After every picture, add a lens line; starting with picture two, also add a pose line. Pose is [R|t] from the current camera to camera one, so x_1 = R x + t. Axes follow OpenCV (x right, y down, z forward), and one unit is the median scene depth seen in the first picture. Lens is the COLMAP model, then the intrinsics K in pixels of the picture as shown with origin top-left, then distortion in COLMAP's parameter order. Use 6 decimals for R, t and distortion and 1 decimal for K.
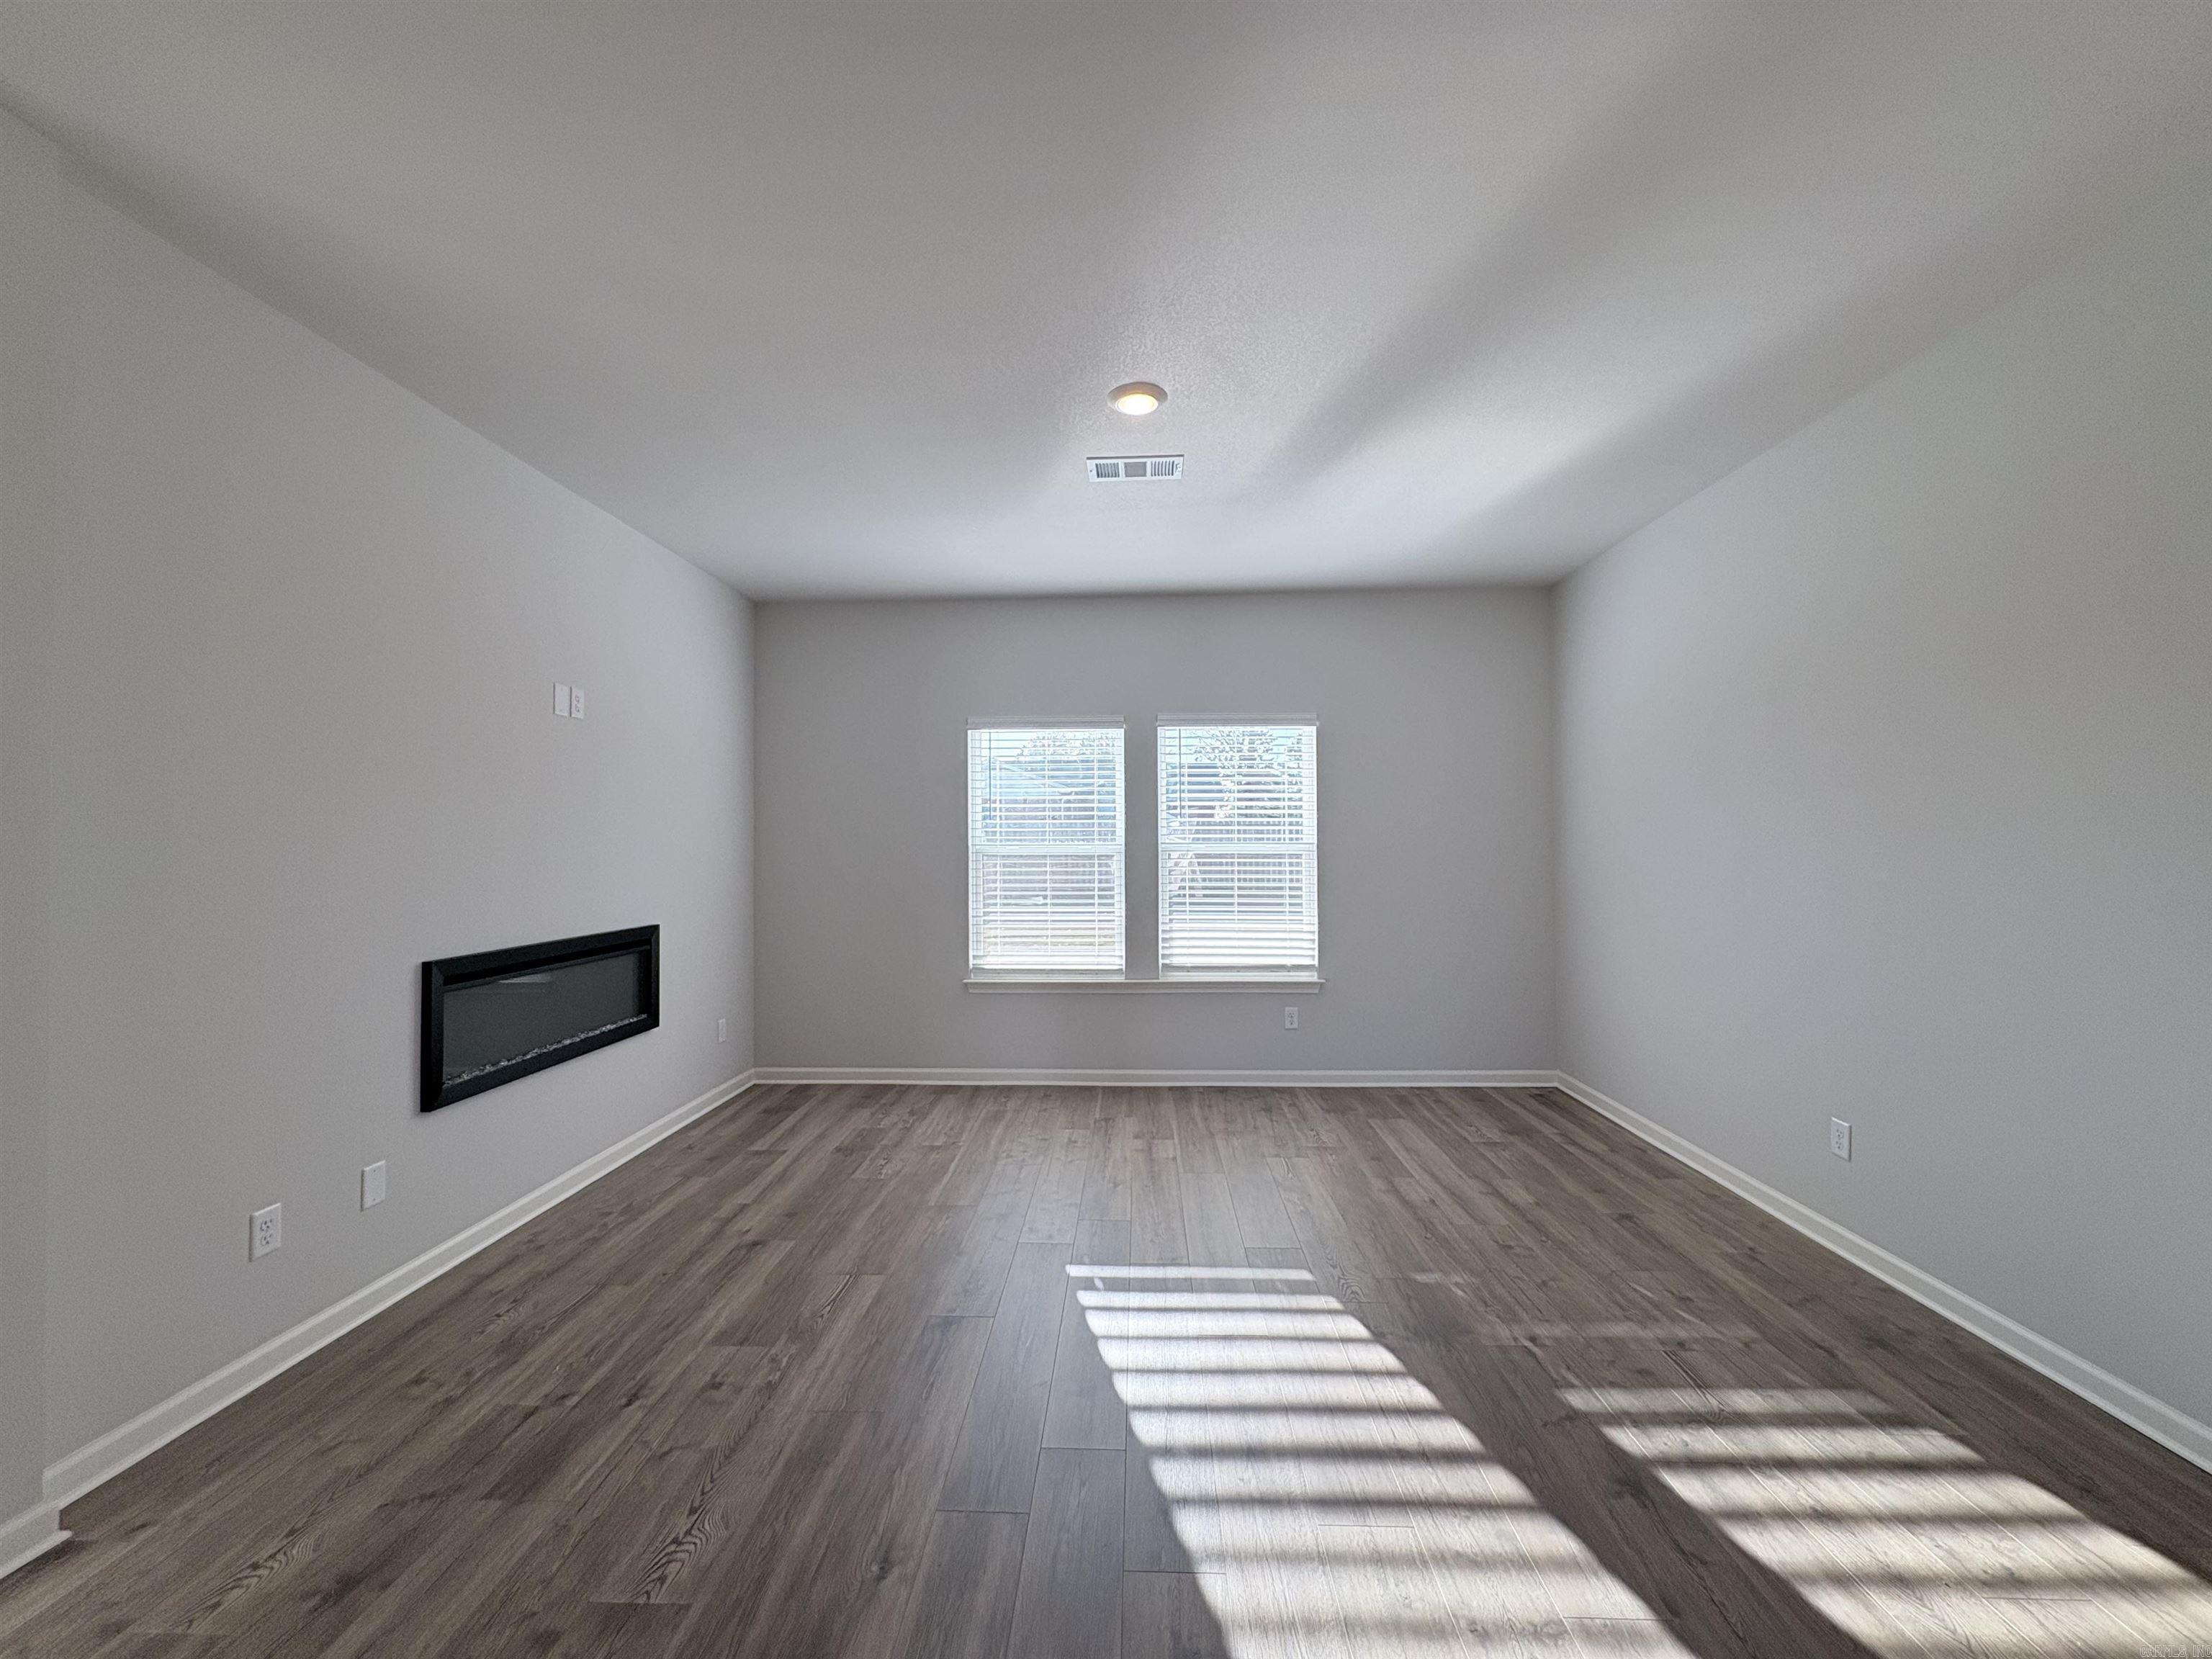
lens RADIAL K [[880.0, 0, 1104.1], [0, 880.0, 831.9], [0, 0, 1]] dist [-0.000869, 0.000428]
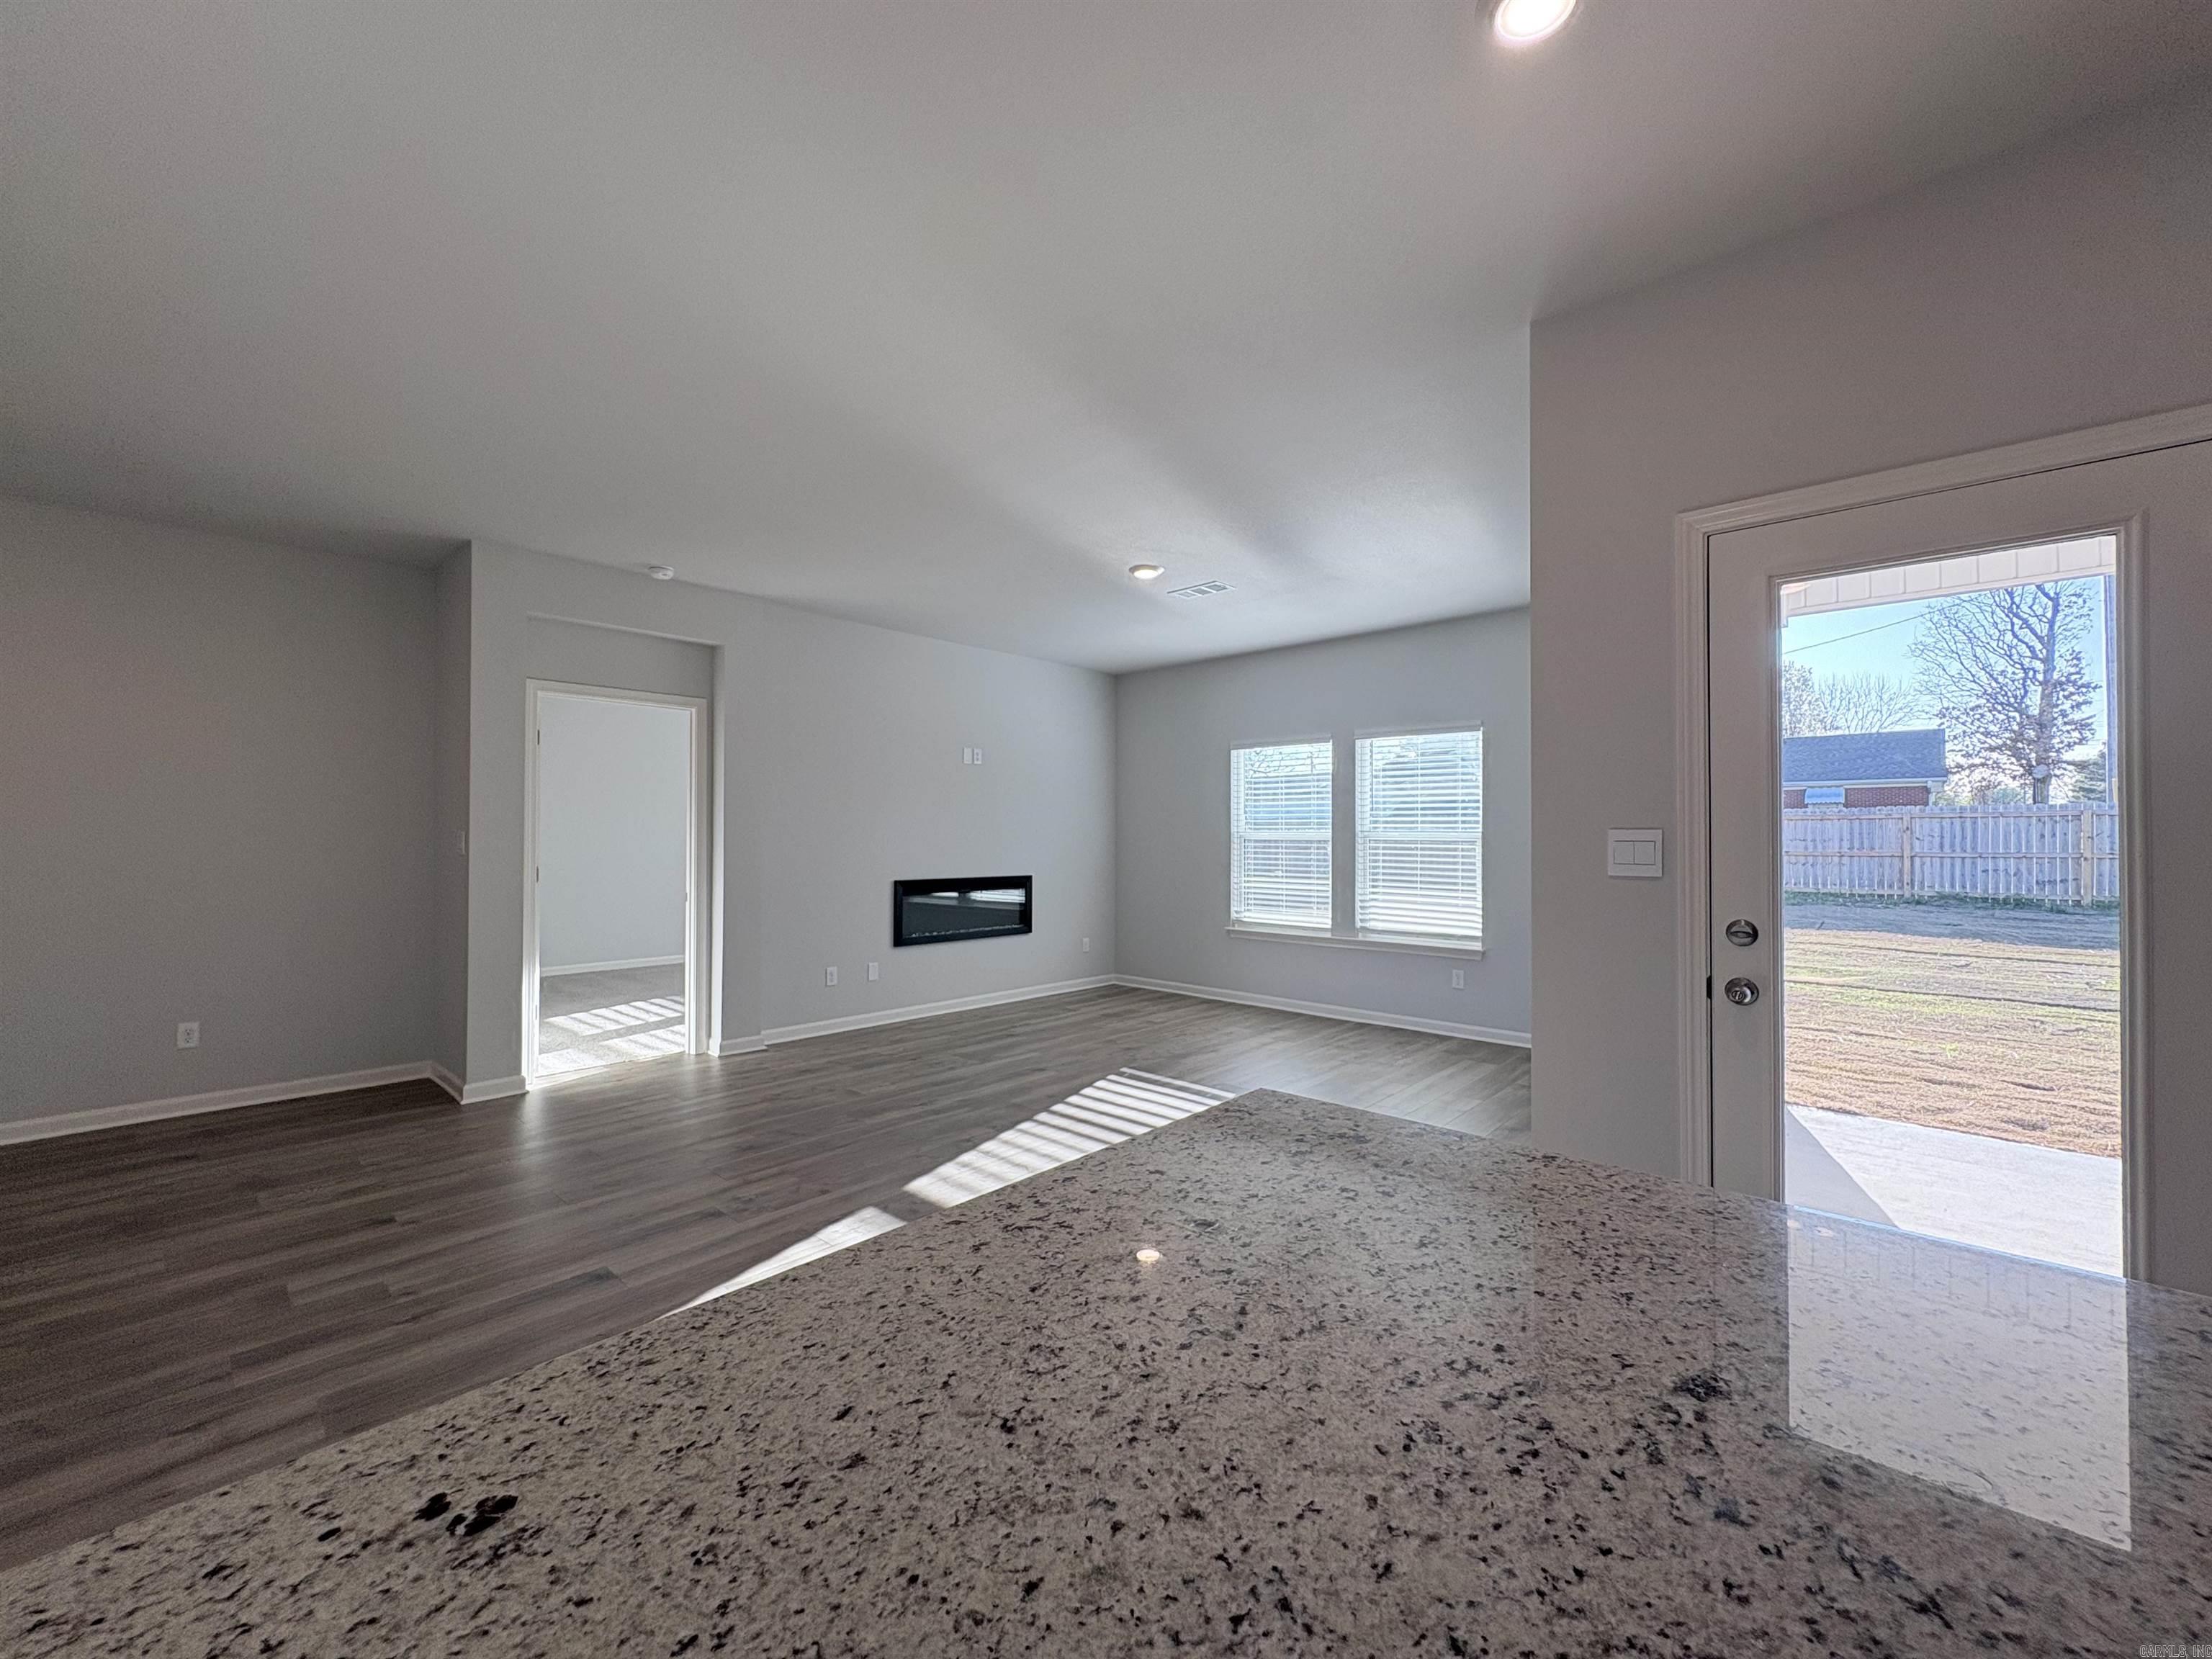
lens RADIAL K [[880.0, 0, 1105.4], [0, 880.0, 832.1], [0, 0, 1]] dist [-0.000869, 0.000428]
pose [[0.767927, 0.004366, -0.640523, 0.614065], [0.000517, 0.999972, 0.007436, 0.004242], [0.640537, -0.006041, 0.767903, -0.218590]]
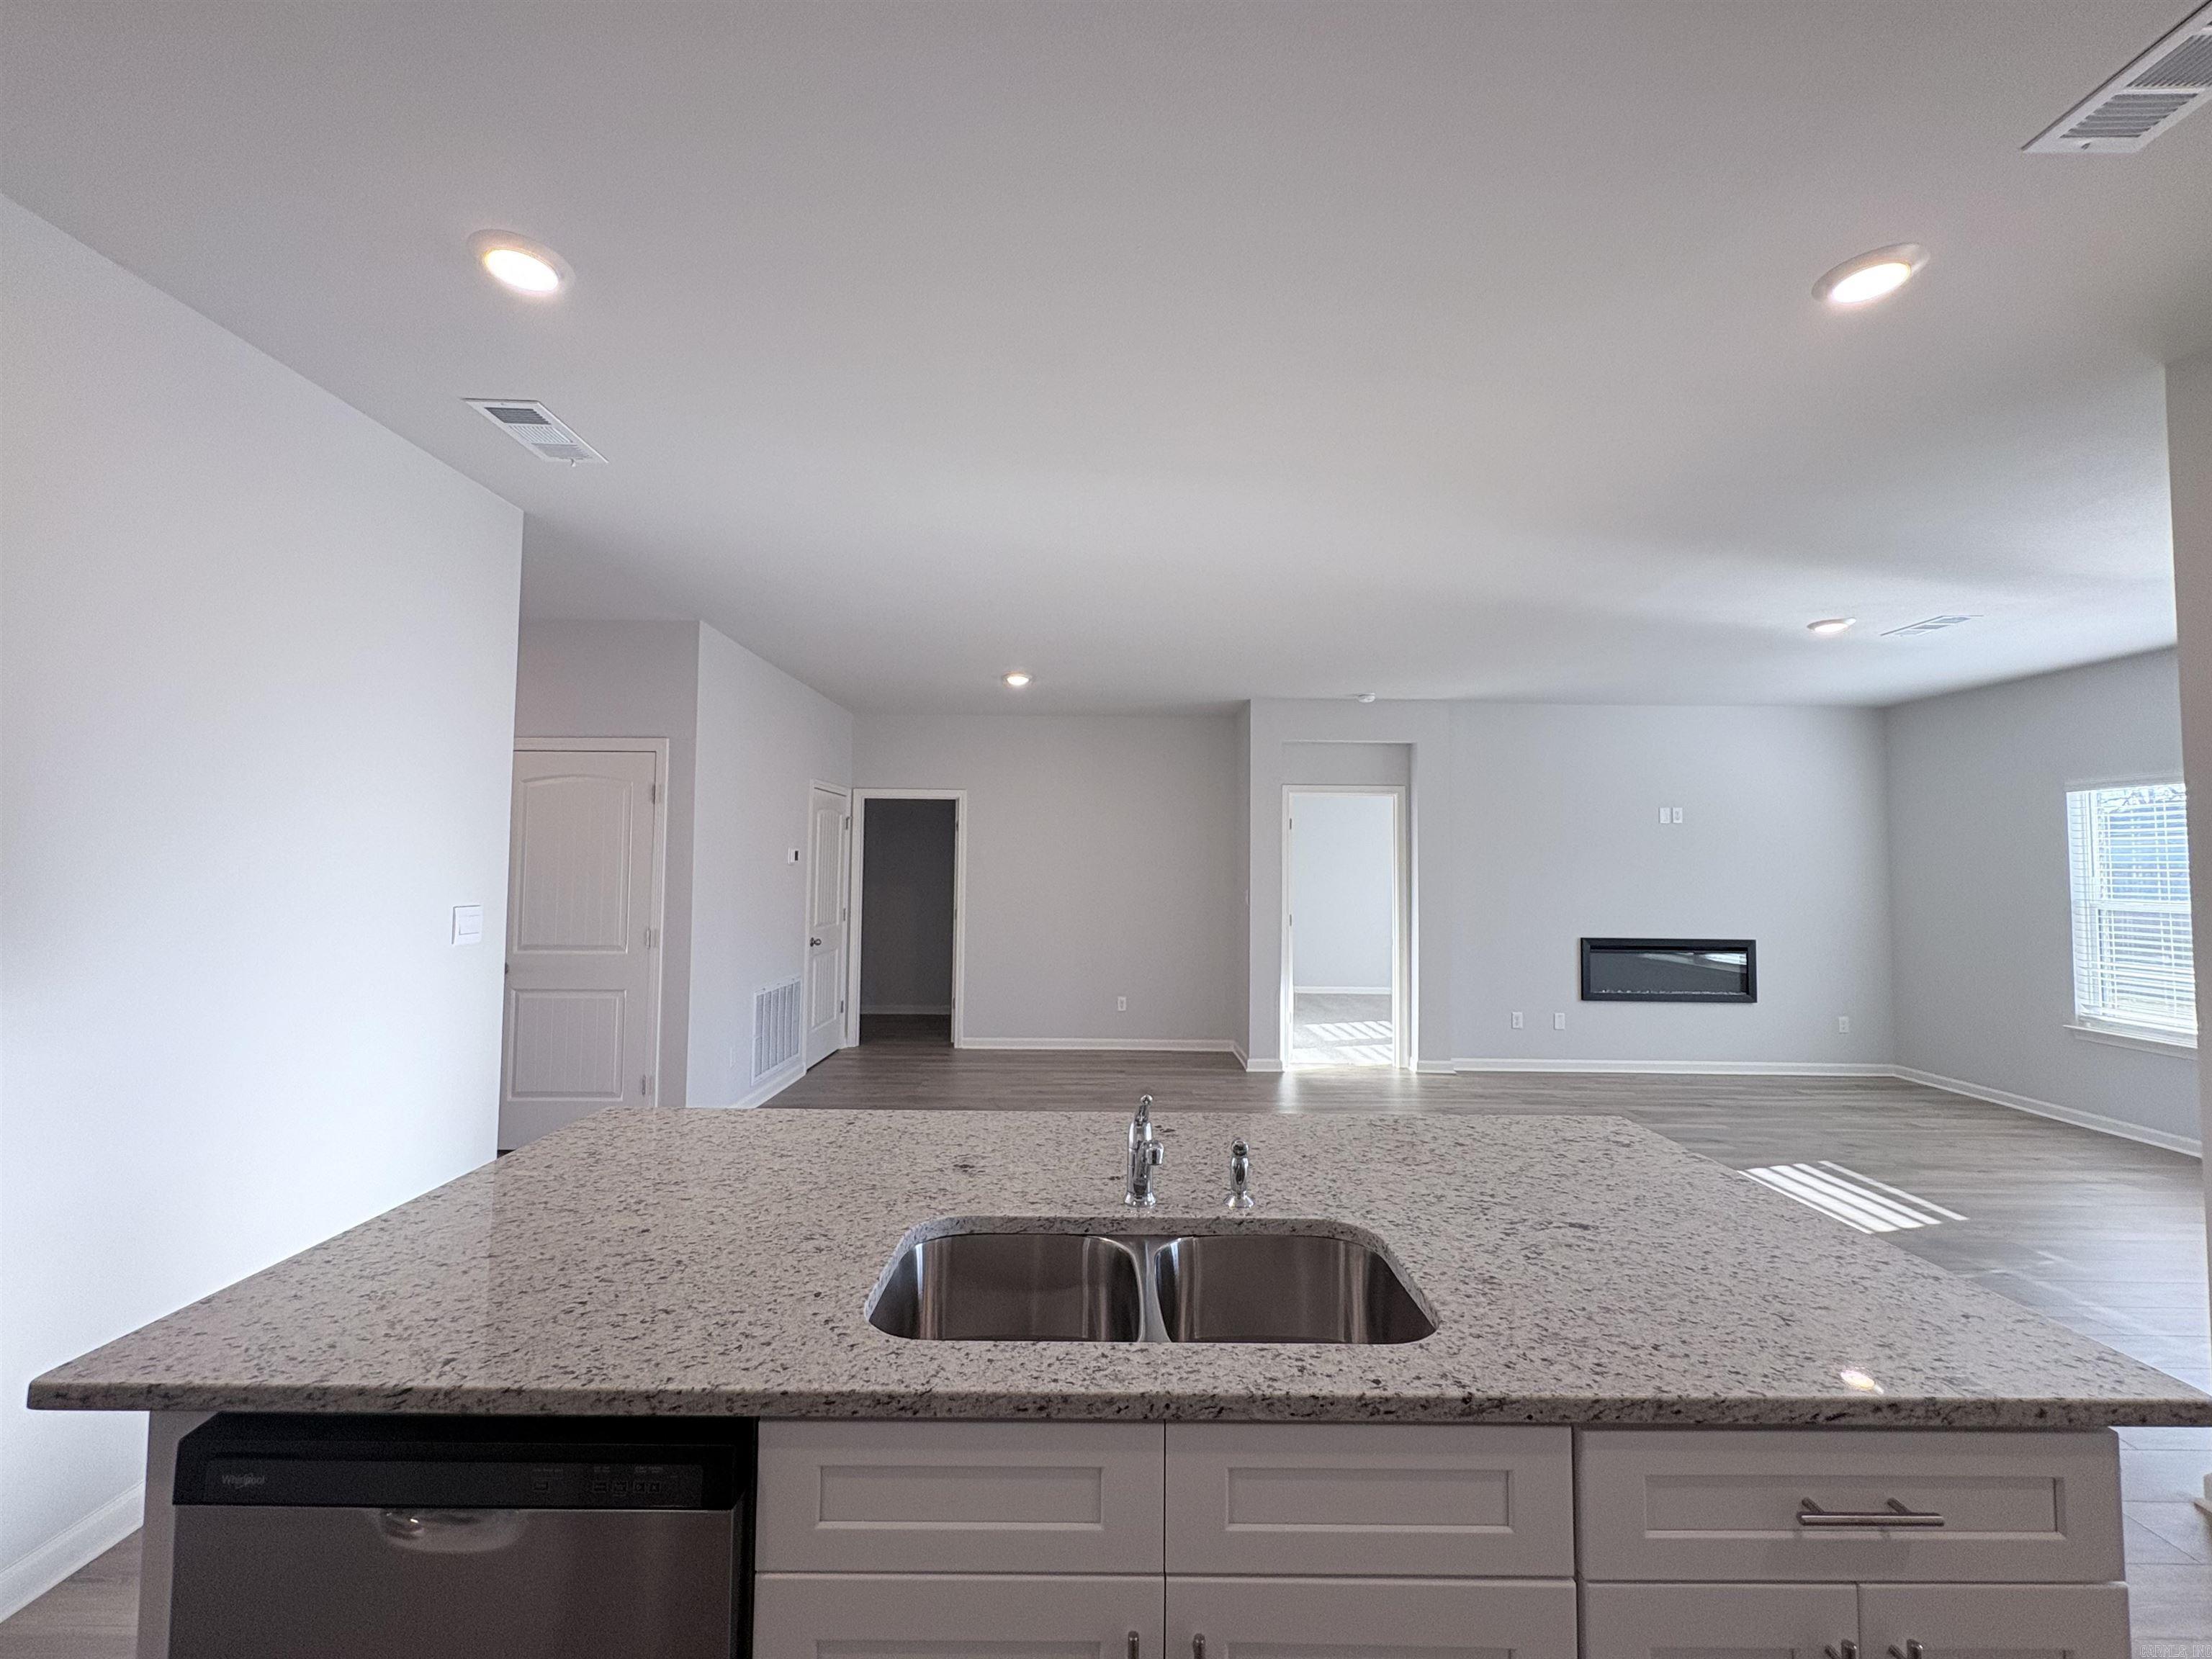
lens RADIAL K [[880.0, 0, 1107.9], [0, 880.0, 826.7], [0, 0, 1]] dist [-0.000869, 0.000428]
pose [[0.050215, -0.041542, -0.997874, 0.887771], [0.001598, 0.999137, -0.041514, -0.032221], [0.998737, 0.000490, 0.050238, -0.232380]]
